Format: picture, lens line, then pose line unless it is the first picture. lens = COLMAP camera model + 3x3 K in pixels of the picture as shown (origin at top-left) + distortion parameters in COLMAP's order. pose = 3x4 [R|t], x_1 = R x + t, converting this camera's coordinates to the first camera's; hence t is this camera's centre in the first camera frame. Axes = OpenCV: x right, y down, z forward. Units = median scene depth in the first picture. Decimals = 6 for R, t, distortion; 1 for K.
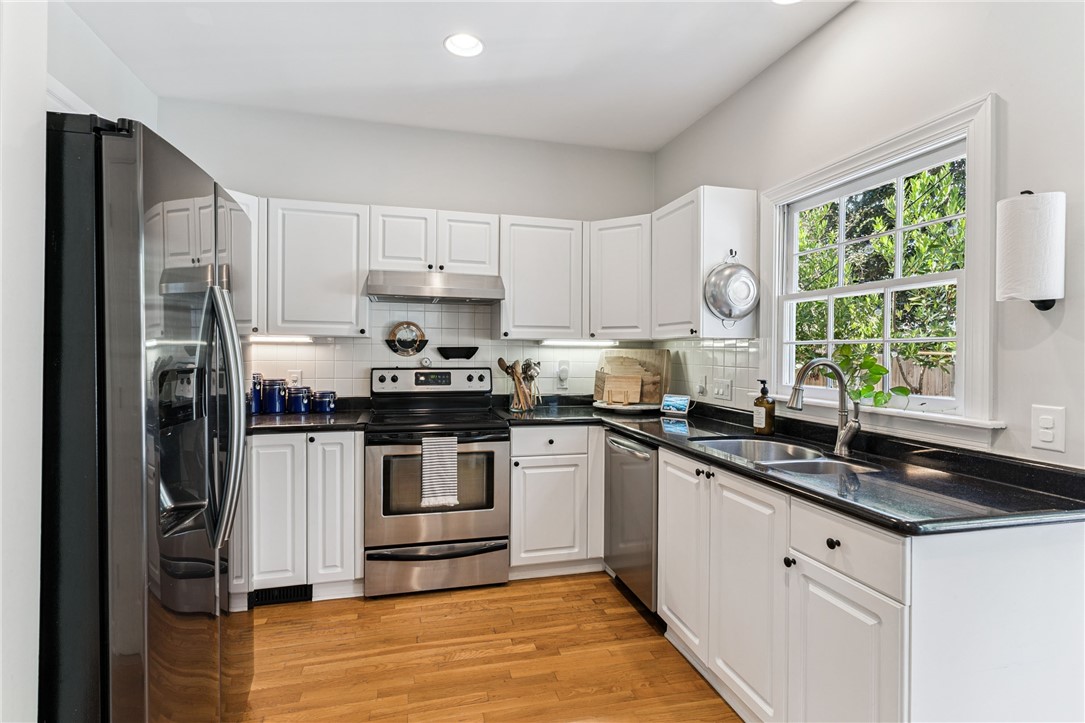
lens RADIAL K [[510.1, 0, 547.4], [0, 510.1, 356.5], [0, 0, 1]] dist [0.001272, 0.000623]
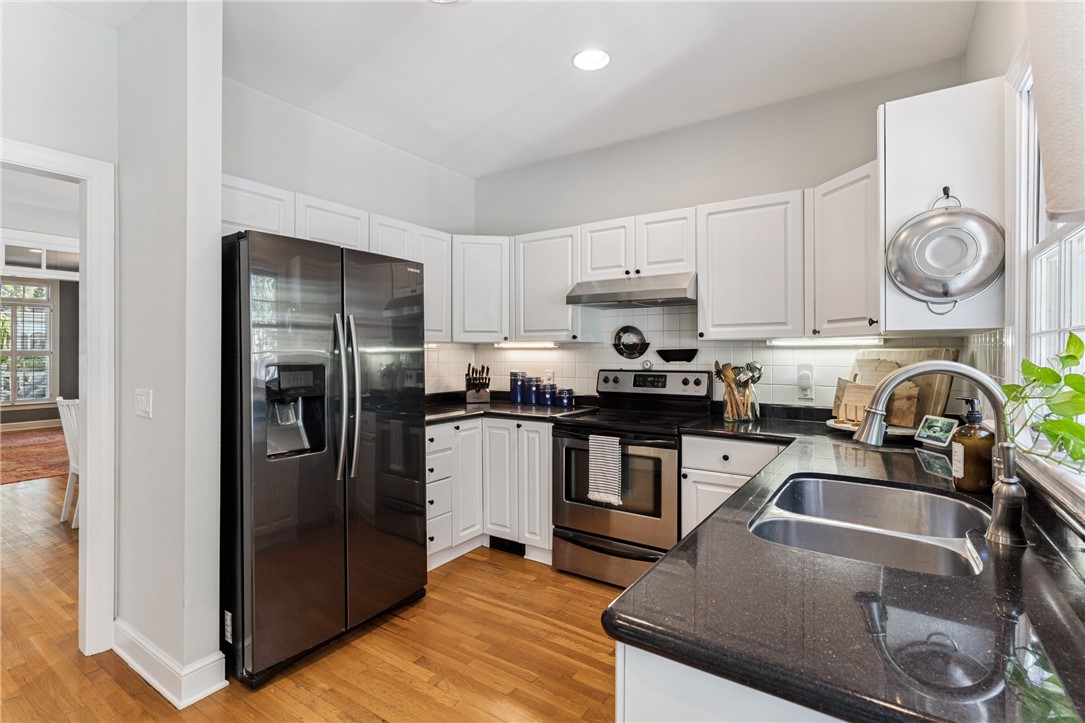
lens RADIAL K [[510.1, 0, 547.4], [0, 510.1, 356.5], [0, 0, 1]] dist [0.001272, 0.000623]
pose [[0.667598, -0.004101, -0.744511, 0.424041], [0.000160, 0.999986, -0.005365, 0.000027], [0.744522, 0.003463, 0.667589, 0.186714]]
